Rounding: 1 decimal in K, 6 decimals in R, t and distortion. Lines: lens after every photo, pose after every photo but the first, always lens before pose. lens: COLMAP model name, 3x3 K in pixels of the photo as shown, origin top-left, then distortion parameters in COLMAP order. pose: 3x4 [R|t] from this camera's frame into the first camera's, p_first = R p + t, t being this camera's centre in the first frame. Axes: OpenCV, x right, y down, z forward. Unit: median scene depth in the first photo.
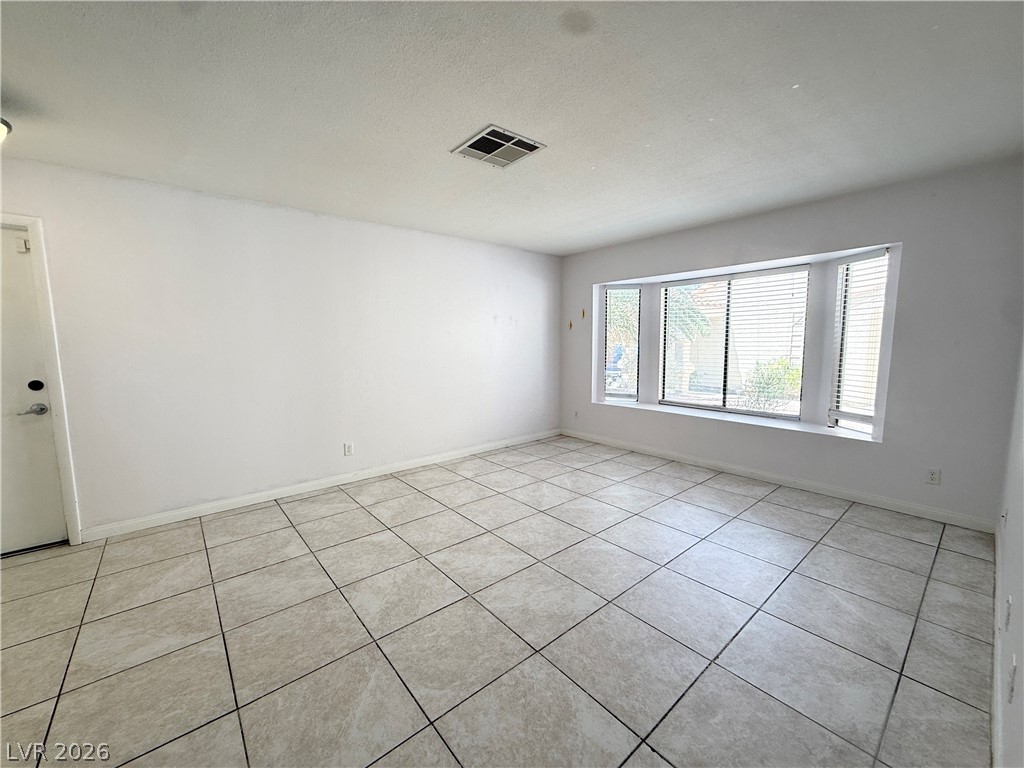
lens RADIAL K [[407.4, 0, 510.9], [0, 407.4, 380.8], [0, 0, 1]] dist [0.001732, -0.000878]
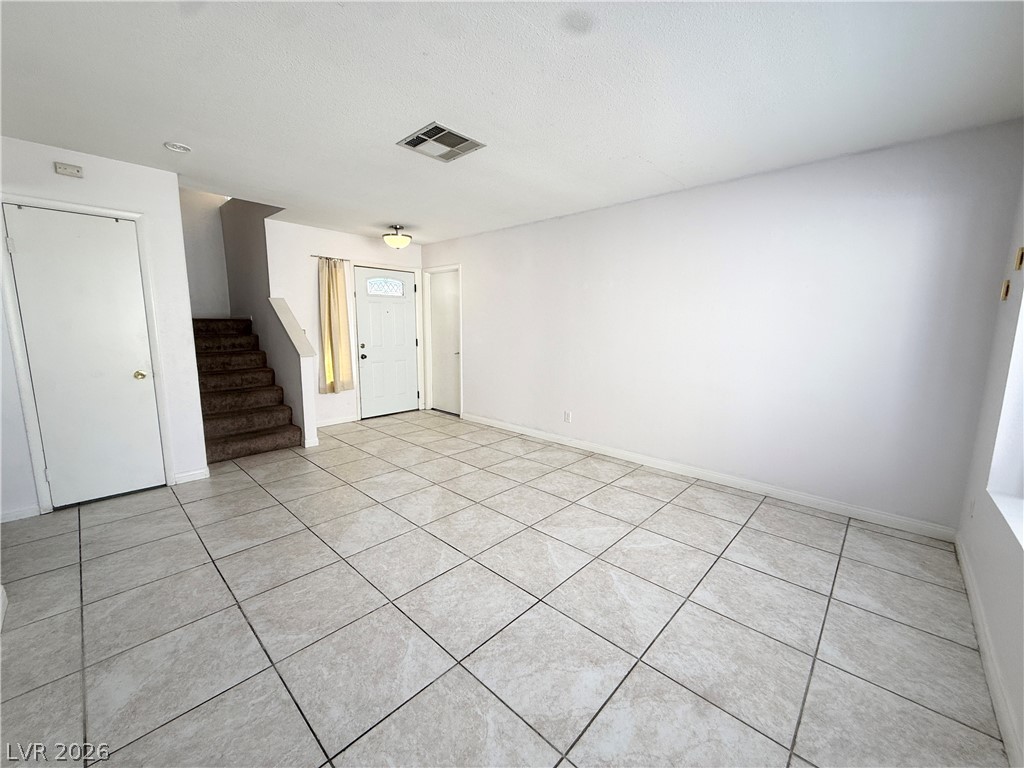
lens RADIAL K [[407.4, 0, 510.3], [0, 407.4, 380.9], [0, 0, 1]] dist [0.001732, -0.000878]
pose [[0.116358, 0.147755, -0.982155, 0.806461], [-0.107155, 0.984968, 0.135483, -0.083025], [0.987410, 0.089478, 0.130441, 0.773075]]
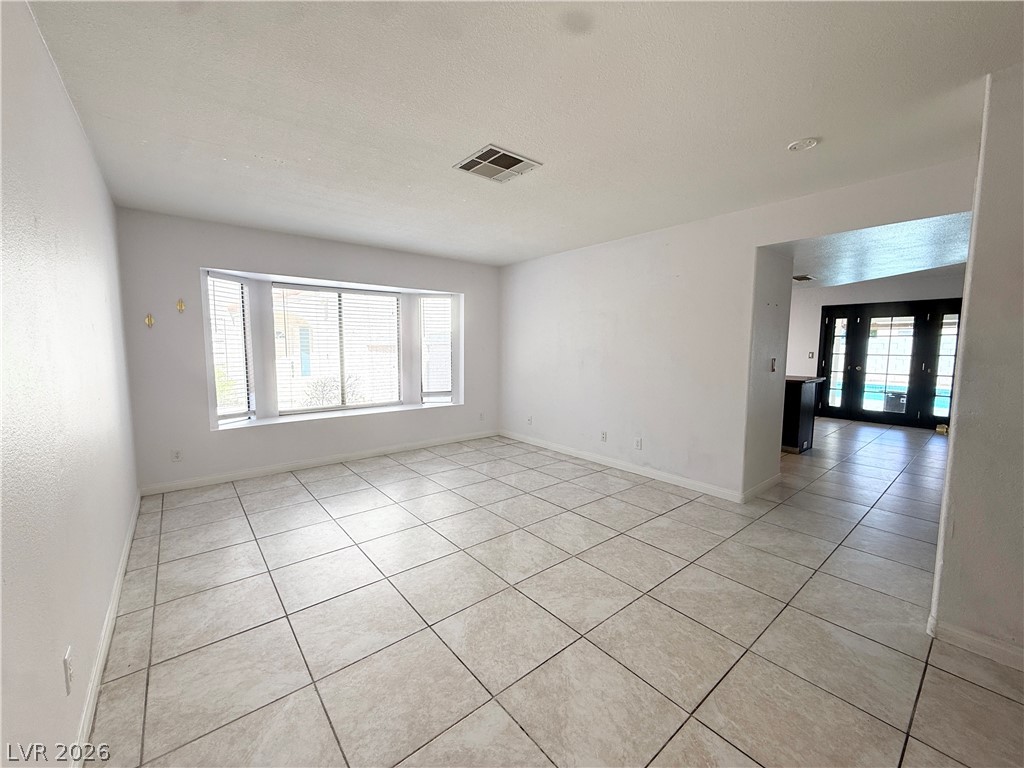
lens RADIAL K [[407.4, 0, 510.1], [0, 407.4, 378.8], [0, 0, 1]] dist [0.001732, -0.000878]
pose [[0.014068, -0.074665, 0.997109, -0.802498], [0.093911, 0.992899, 0.073025, -0.065181], [-0.995481, 0.092613, 0.020981, 0.703899]]
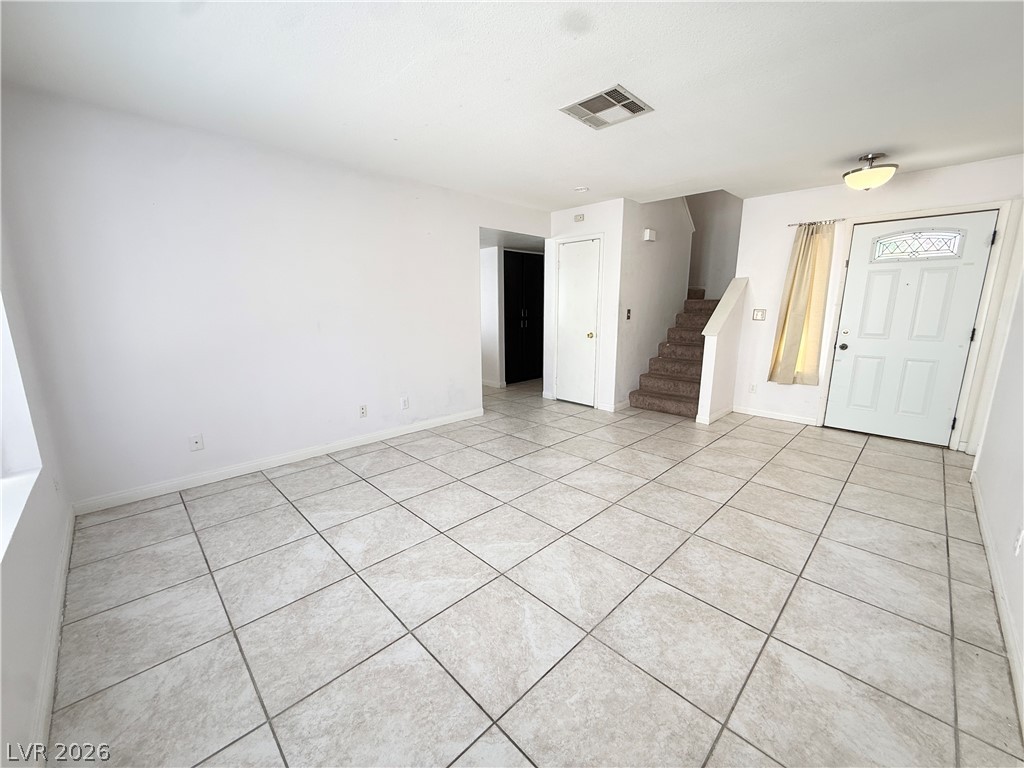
lens RADIAL K [[407.4, 0, 510.6], [0, 407.4, 381.9], [0, 0, 1]] dist [0.001732, -0.000878]
pose [[-0.997137, 0.023410, -0.071895, 0.209896], [0.002016, 0.958756, 0.284223, -0.143712], [0.075584, 0.283265, -0.956059, 1.522634]]
